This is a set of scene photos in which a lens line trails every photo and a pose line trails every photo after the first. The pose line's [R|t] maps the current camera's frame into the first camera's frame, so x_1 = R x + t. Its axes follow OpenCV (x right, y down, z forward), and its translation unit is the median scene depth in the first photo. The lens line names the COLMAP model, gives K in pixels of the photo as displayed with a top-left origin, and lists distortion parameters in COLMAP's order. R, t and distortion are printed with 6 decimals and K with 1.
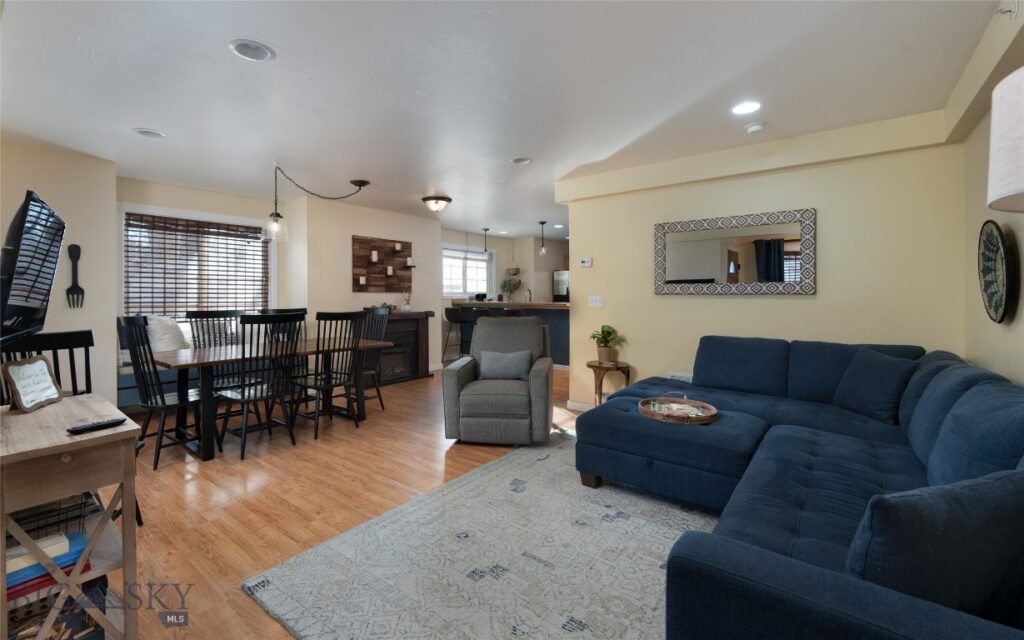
lens RADIAL K [[431.8, 0, 495.5], [0, 431.8, 293.8], [0, 0, 1]] dist [-0.004332, 0.000096]
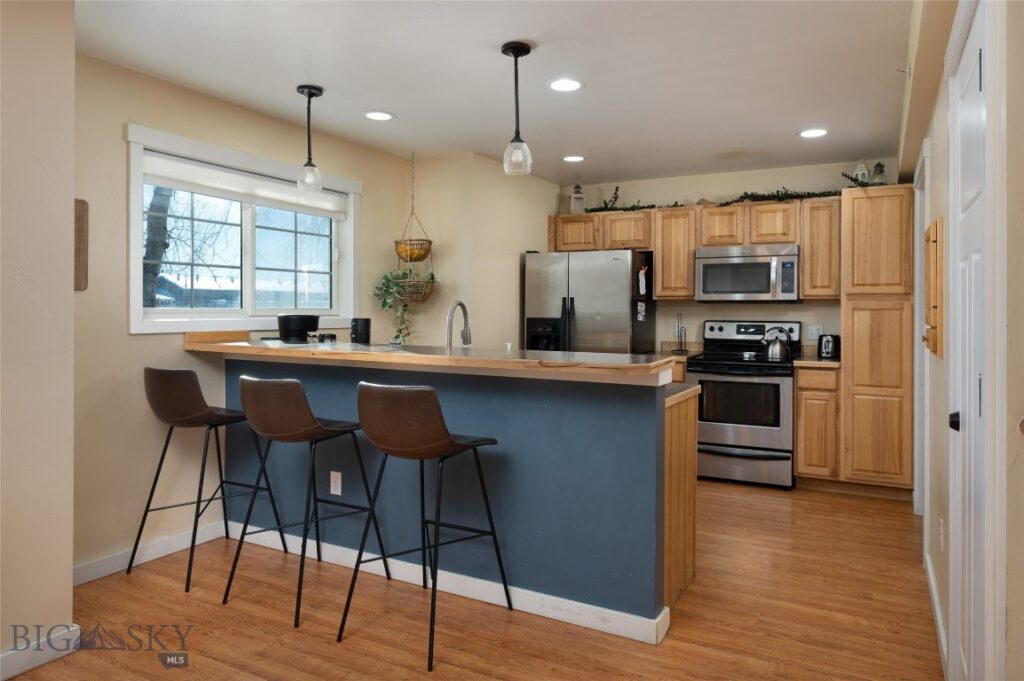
lens RADIAL K [[671.6, 0, 512.6], [0, 671.6, 333.1], [0, 0, 1]] dist [-0.001658, -0.000237]
pose [[0.985744, 0.002019, 0.168239, 0.050343], [-0.007911, 0.999378, 0.034357, -0.007400], [-0.168065, -0.035198, 0.985147, 0.773072]]
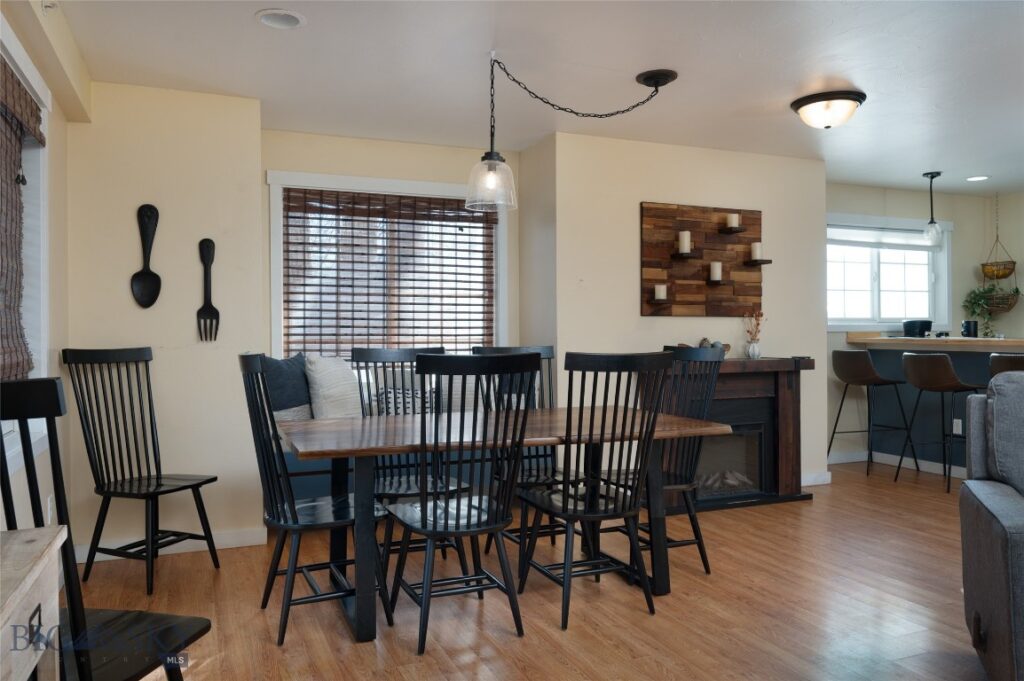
lens RADIAL K [[743.0, 0, 505.9], [0, 743.0, 333.6], [0, 0, 1]] dist [-0.004584, -0.001004]
pose [[0.877770, 0.000243, -0.479082, -0.060536], [0.002906, 0.999979, 0.005833, 0.011445], [0.479073, -0.006512, 0.877751, 0.181882]]
